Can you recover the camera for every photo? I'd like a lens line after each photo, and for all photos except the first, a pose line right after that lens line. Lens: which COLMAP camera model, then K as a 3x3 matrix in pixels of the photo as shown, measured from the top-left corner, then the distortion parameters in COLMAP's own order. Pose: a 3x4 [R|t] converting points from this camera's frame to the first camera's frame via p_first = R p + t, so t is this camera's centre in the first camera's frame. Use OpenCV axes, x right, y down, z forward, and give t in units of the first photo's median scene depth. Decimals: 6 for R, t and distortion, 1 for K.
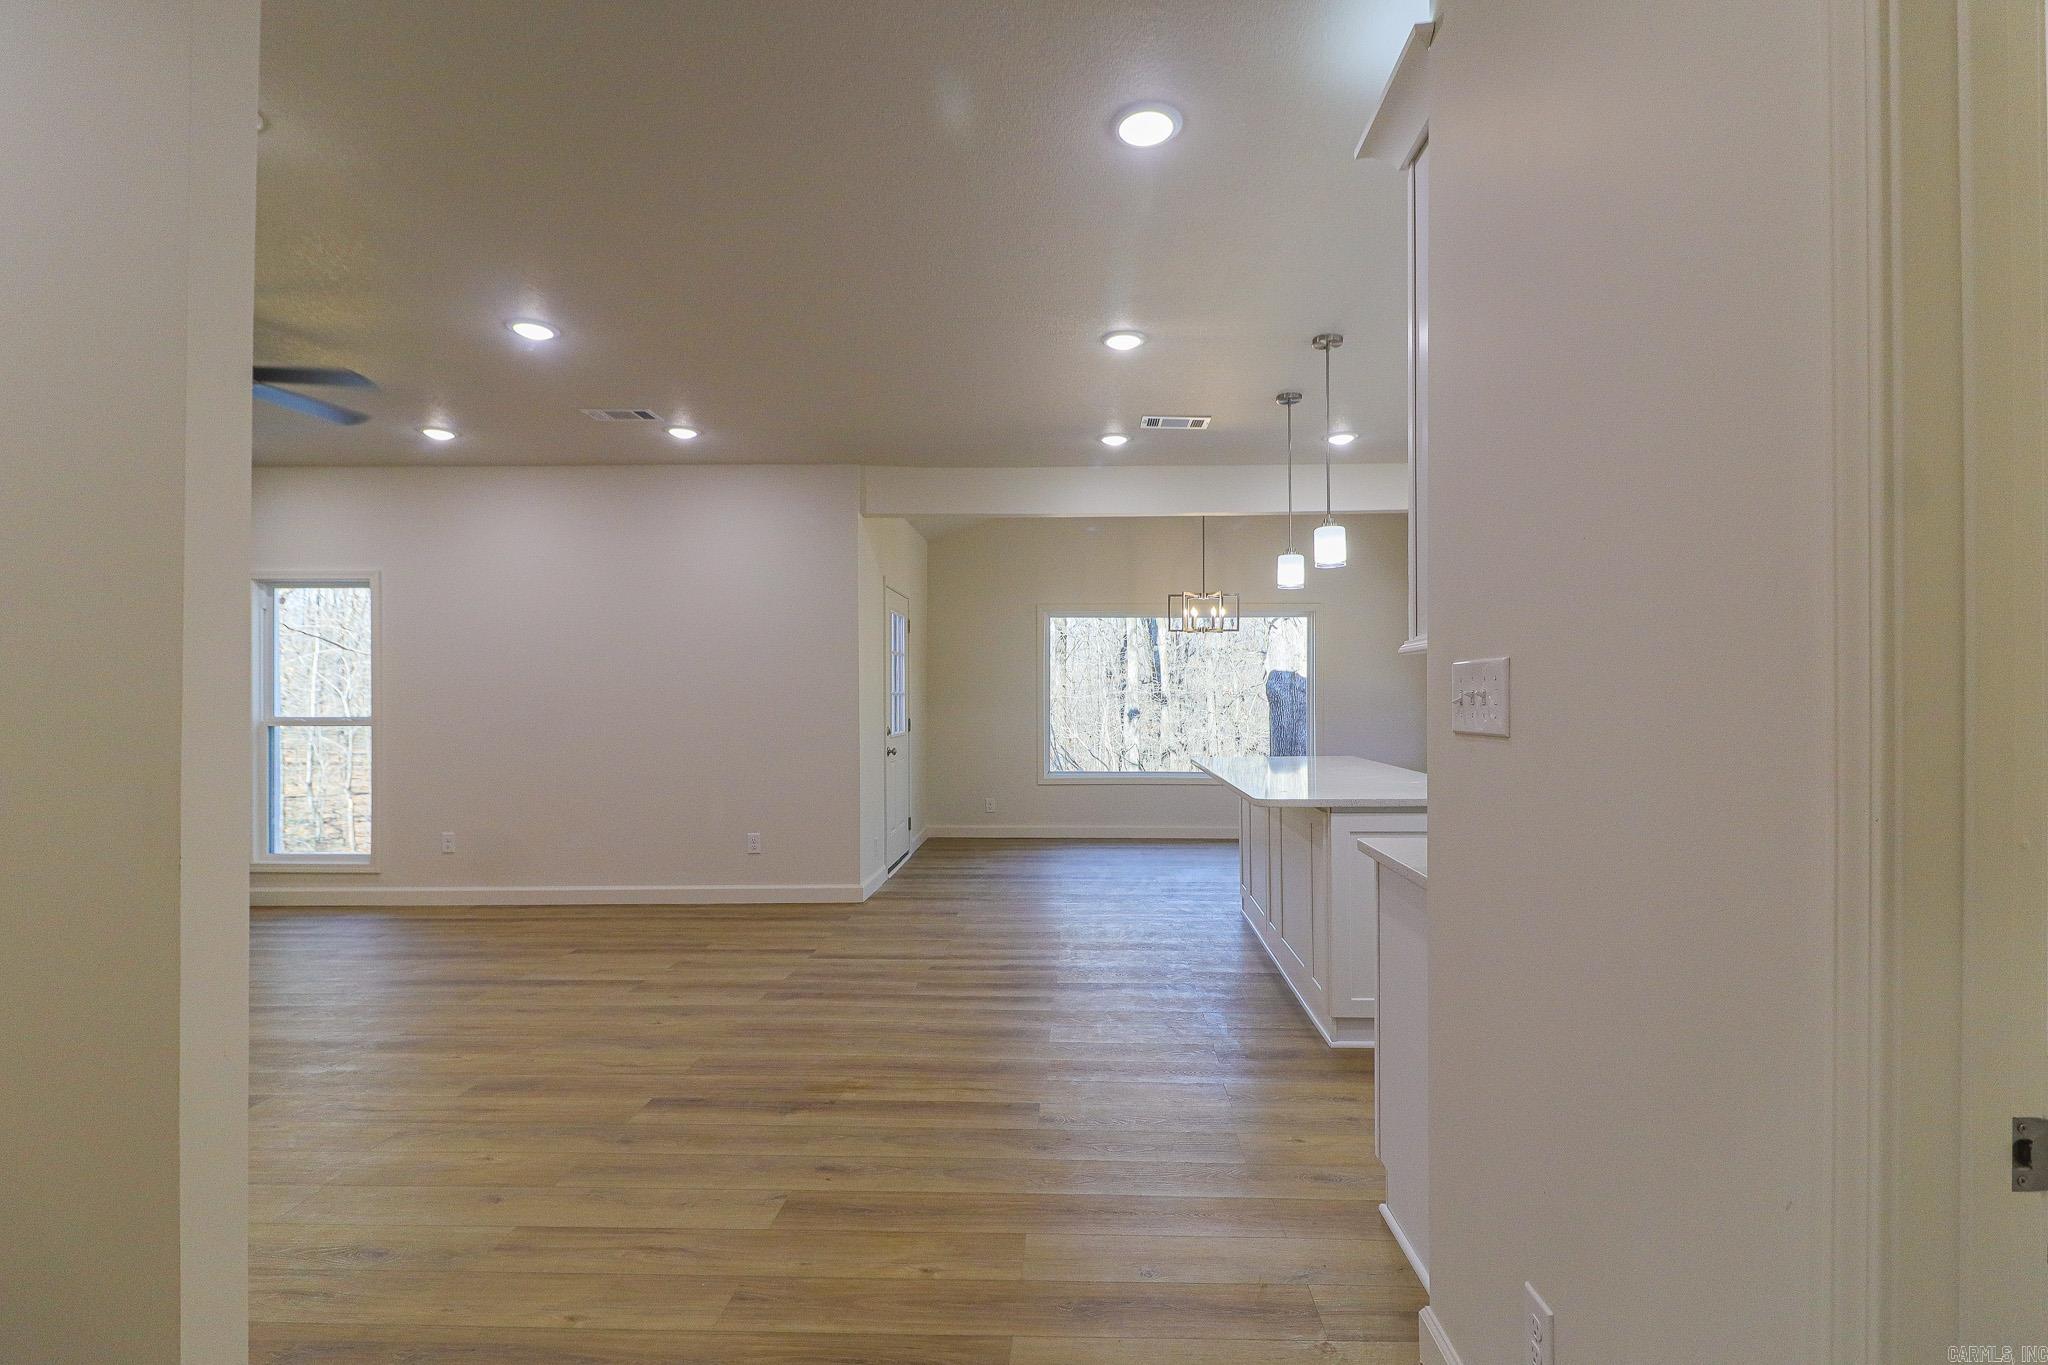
lens RADIAL K [[993.6, 0, 1036.3], [0, 993.6, 696.8], [0, 0, 1]] dist [0.017088, -0.003777]
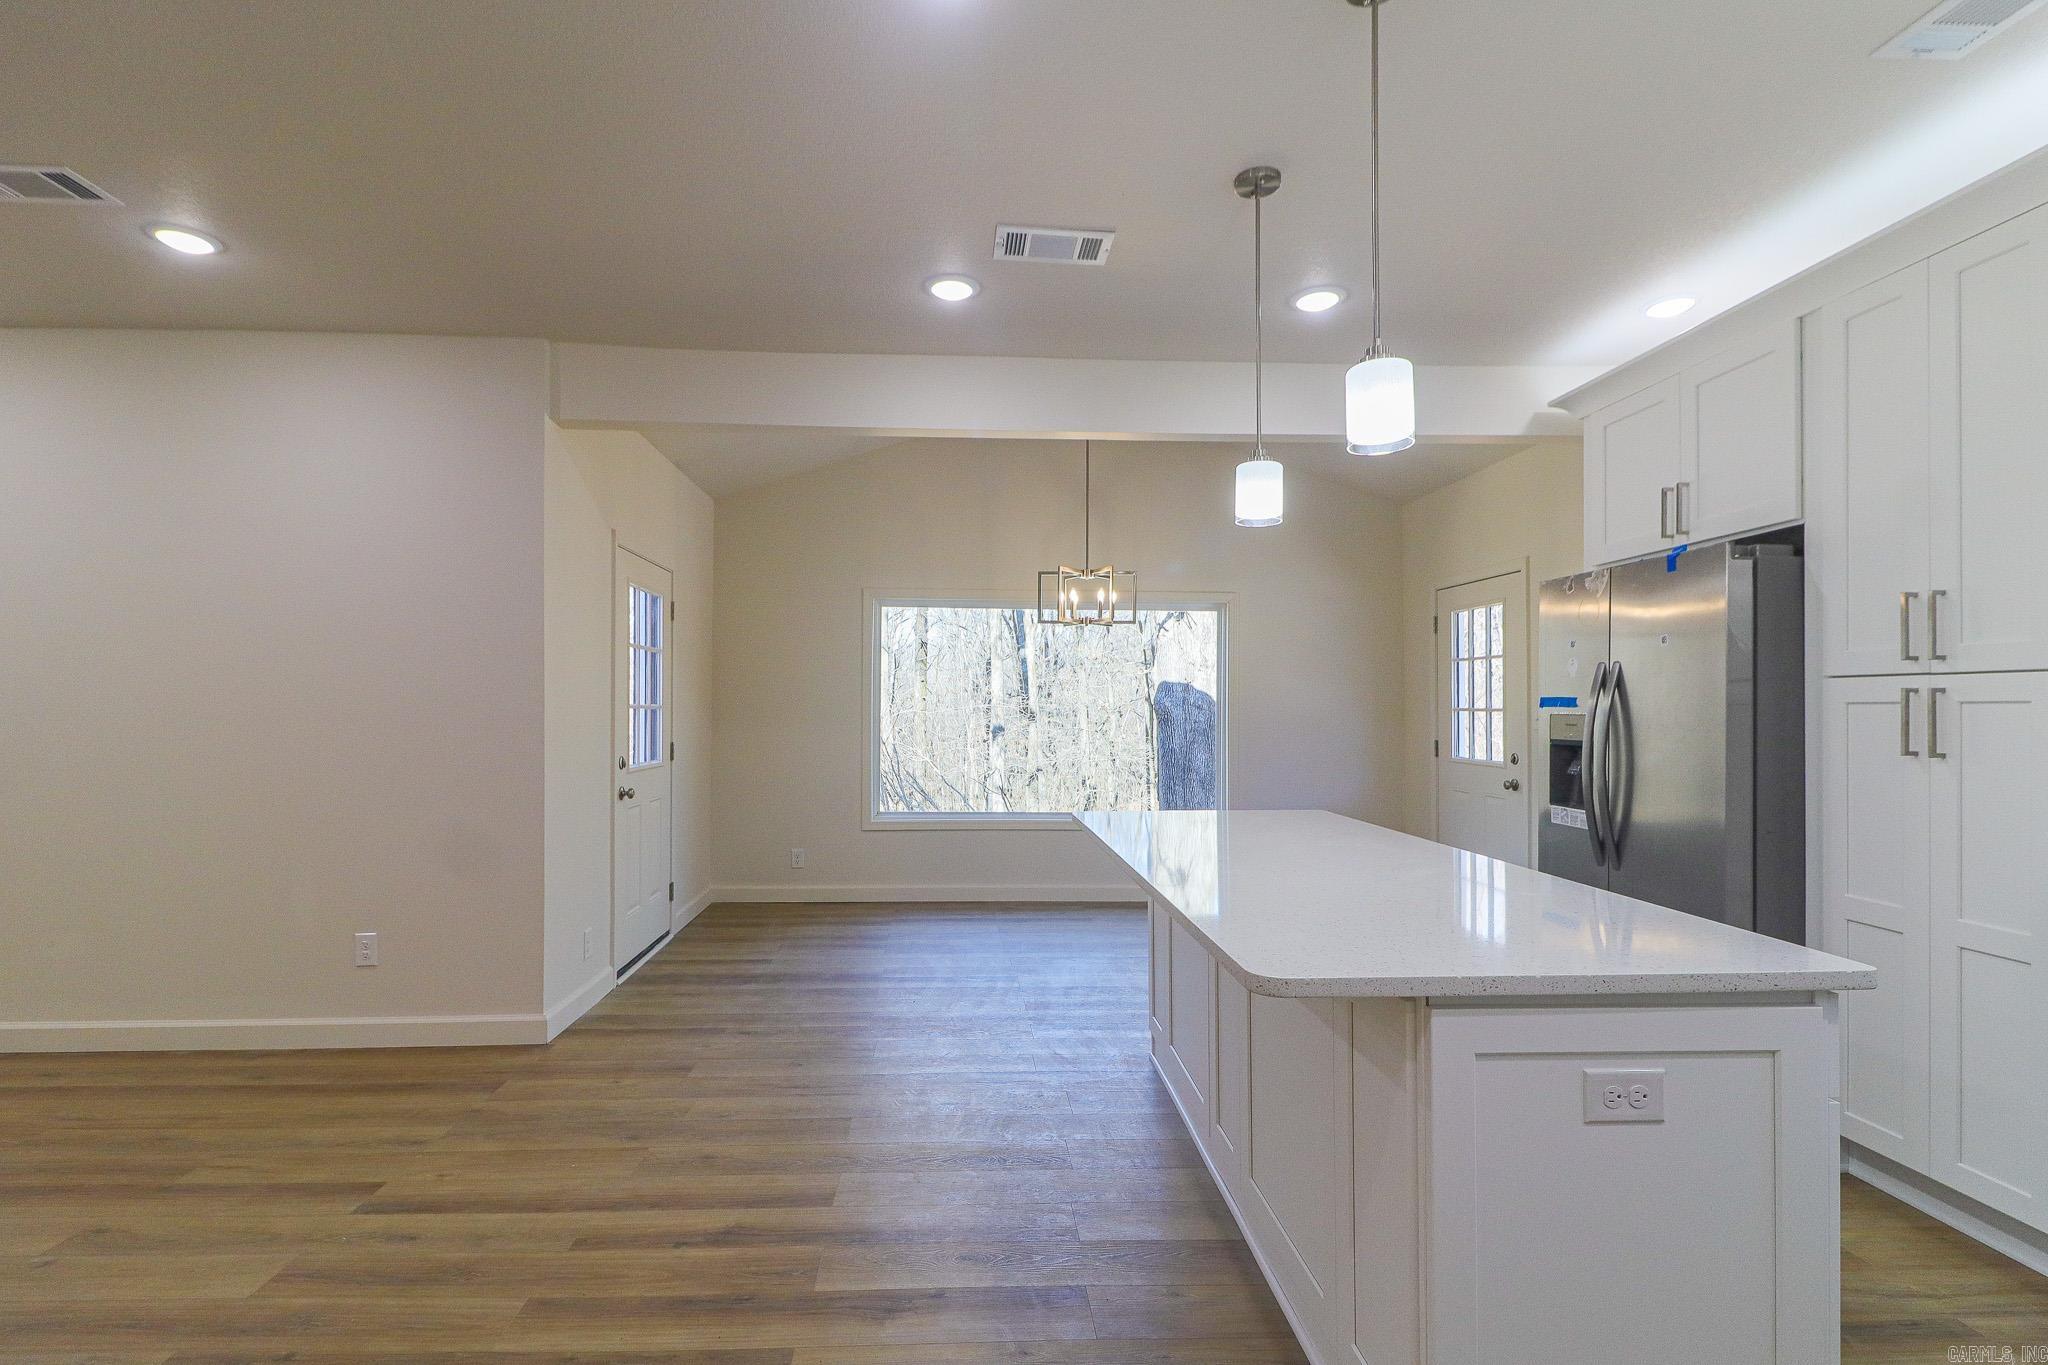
lens RADIAL K [[993.6, 0, 1014.9], [0, 993.6, 688.3], [0, 0, 1]] dist [0.017088, -0.003777]
pose [[0.993891, 0.009652, 0.109945, 0.036655], [-0.007216, 0.999720, -0.022537, -0.002220], [-0.110132, 0.021606, 0.993682, 0.282411]]
